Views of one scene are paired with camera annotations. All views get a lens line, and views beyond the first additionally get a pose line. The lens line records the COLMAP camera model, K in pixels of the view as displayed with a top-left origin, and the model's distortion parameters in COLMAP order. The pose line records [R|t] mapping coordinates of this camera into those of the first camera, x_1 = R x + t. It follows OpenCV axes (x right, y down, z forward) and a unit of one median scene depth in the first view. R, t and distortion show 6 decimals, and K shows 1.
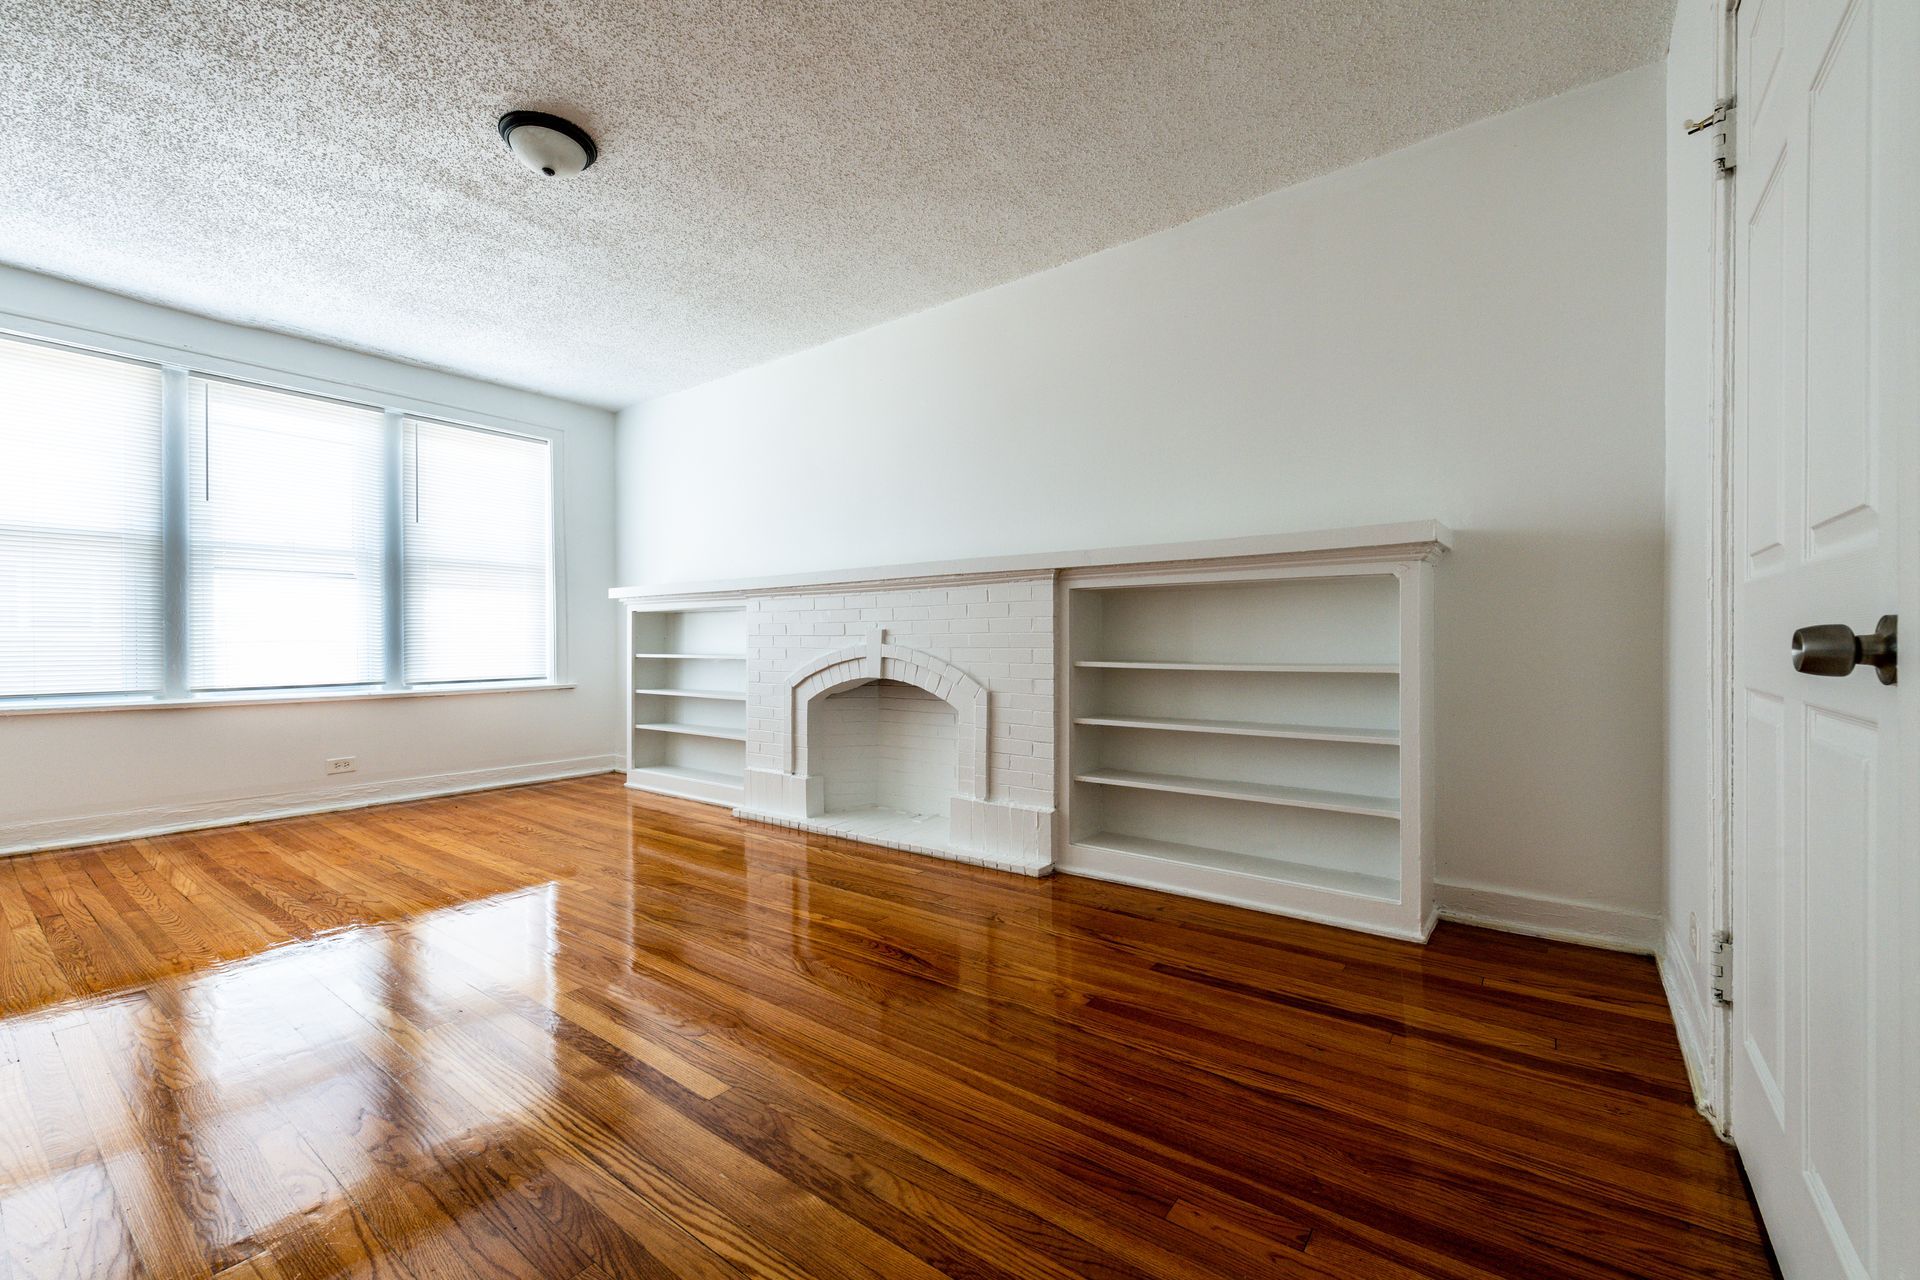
lens RADIAL K [[794.7, 0, 958.2], [0, 794.7, 643.2], [0, 0, 1]] dist [0.004552, -0.000301]
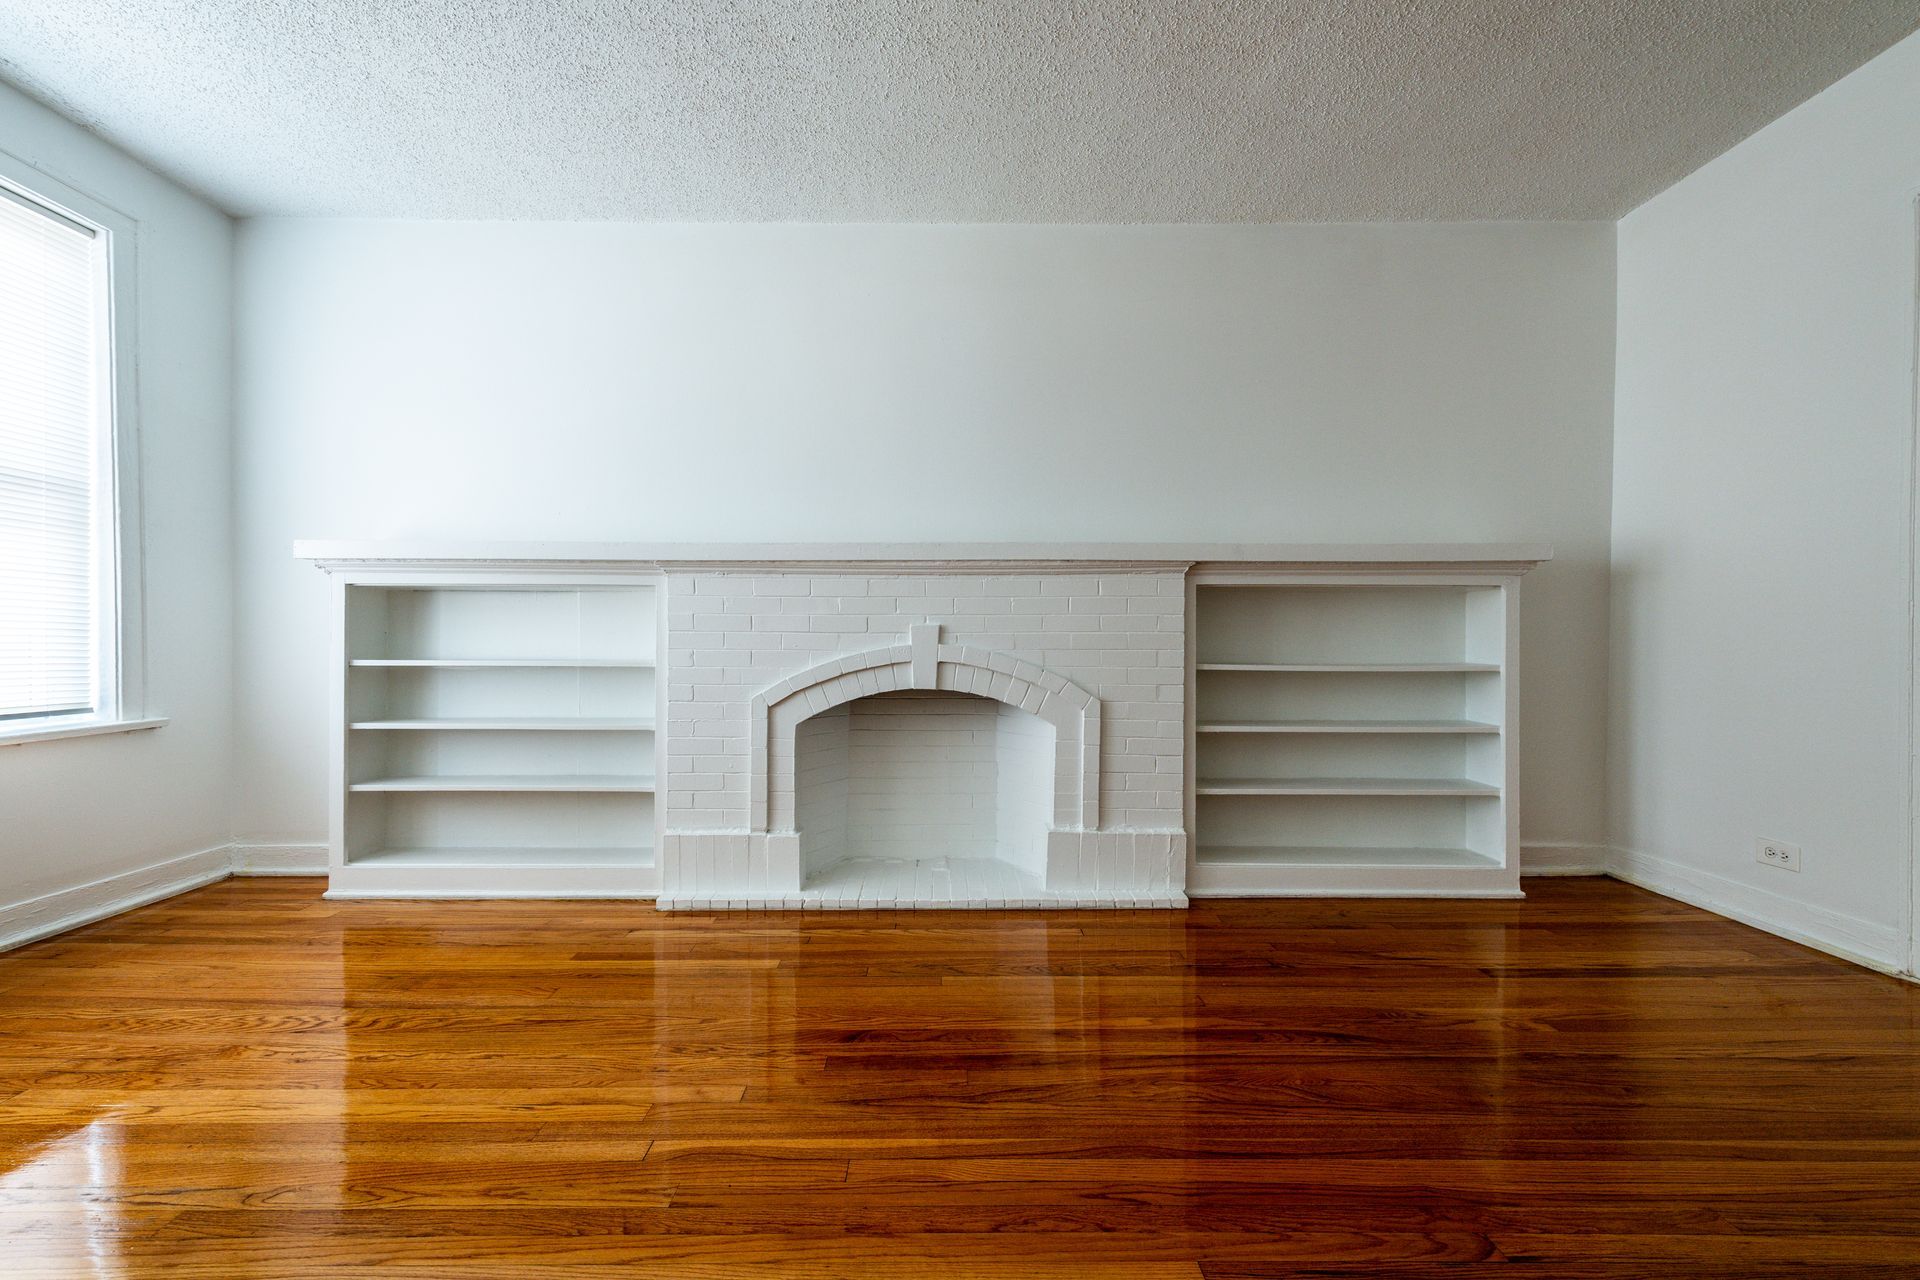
lens RADIAL K [[794.7, 0, 958.8], [0, 794.7, 644.4], [0, 0, 1]] dist [0.004552, -0.000301]
pose [[0.793015, 0.003351, 0.609192, -0.546400], [-0.002829, 0.999994, -0.001817, 0.002441], [-0.609195, -0.000283, 0.793020, 0.385184]]
